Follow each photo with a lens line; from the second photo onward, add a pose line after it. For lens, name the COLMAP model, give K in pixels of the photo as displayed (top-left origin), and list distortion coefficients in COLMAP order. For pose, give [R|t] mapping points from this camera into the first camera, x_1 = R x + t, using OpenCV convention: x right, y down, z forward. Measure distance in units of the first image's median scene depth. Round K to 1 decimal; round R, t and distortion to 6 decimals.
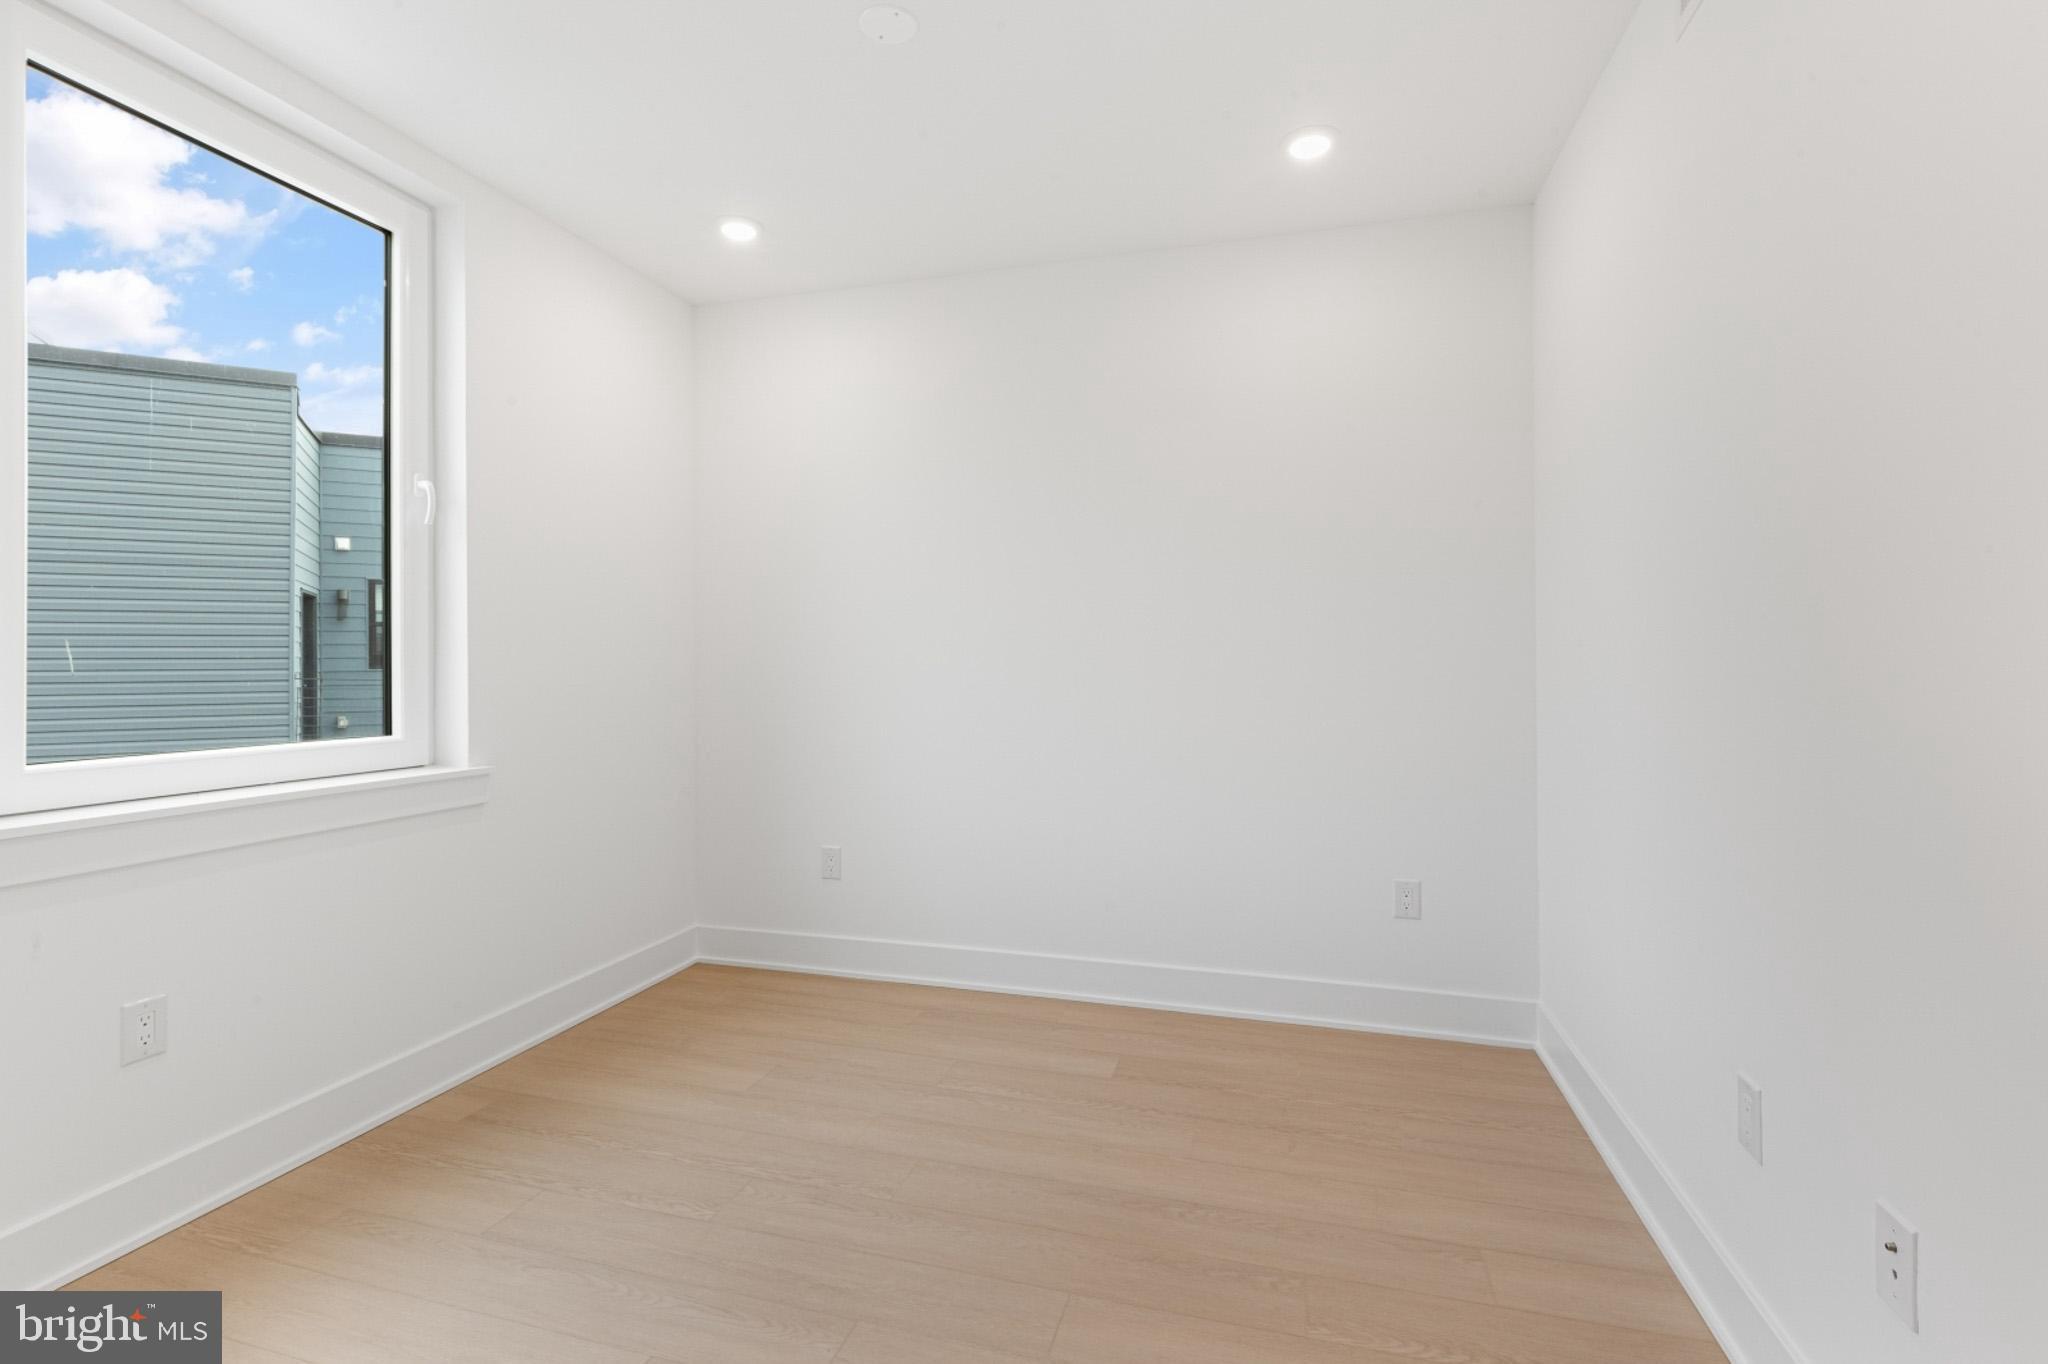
lens RADIAL K [[922.8, 0, 1023.4], [0, 922.8, 698.3], [0, 0, 1]] dist [0.001666, -0.000558]
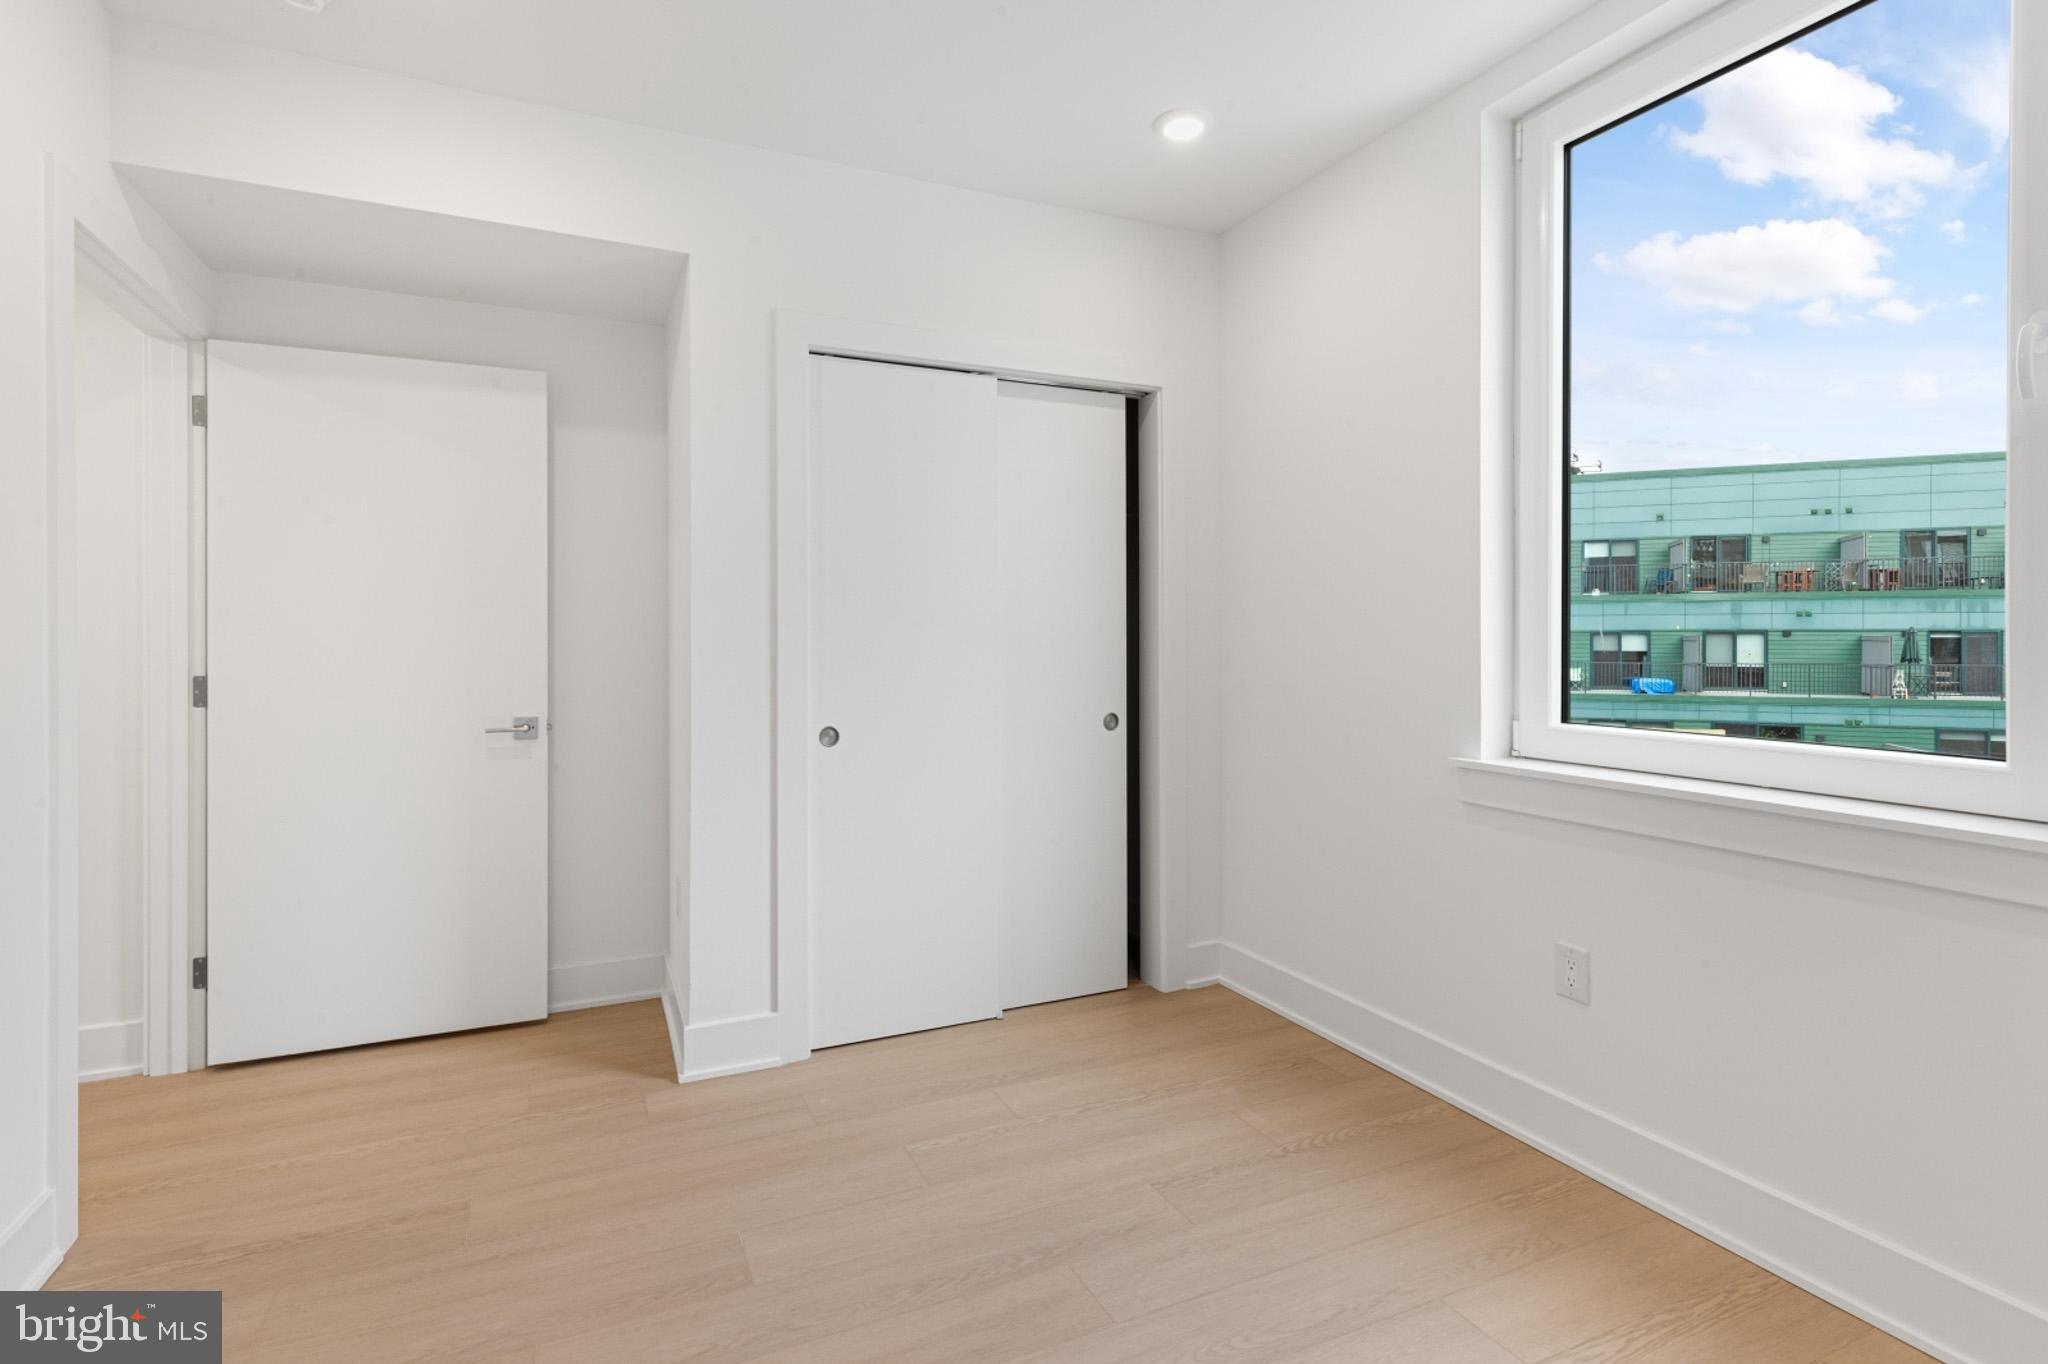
lens RADIAL K [[922.8, 0, 1024.1], [0, 922.8, 683.6], [0, 0, 1]] dist [0.001666, -0.000558]
pose [[0.999496, 0.000516, 0.031731, -1.870949], [-0.000611, 0.999995, 0.002989, 0.030031], [-0.031729, -0.003006, 0.999492, 0.036843]]
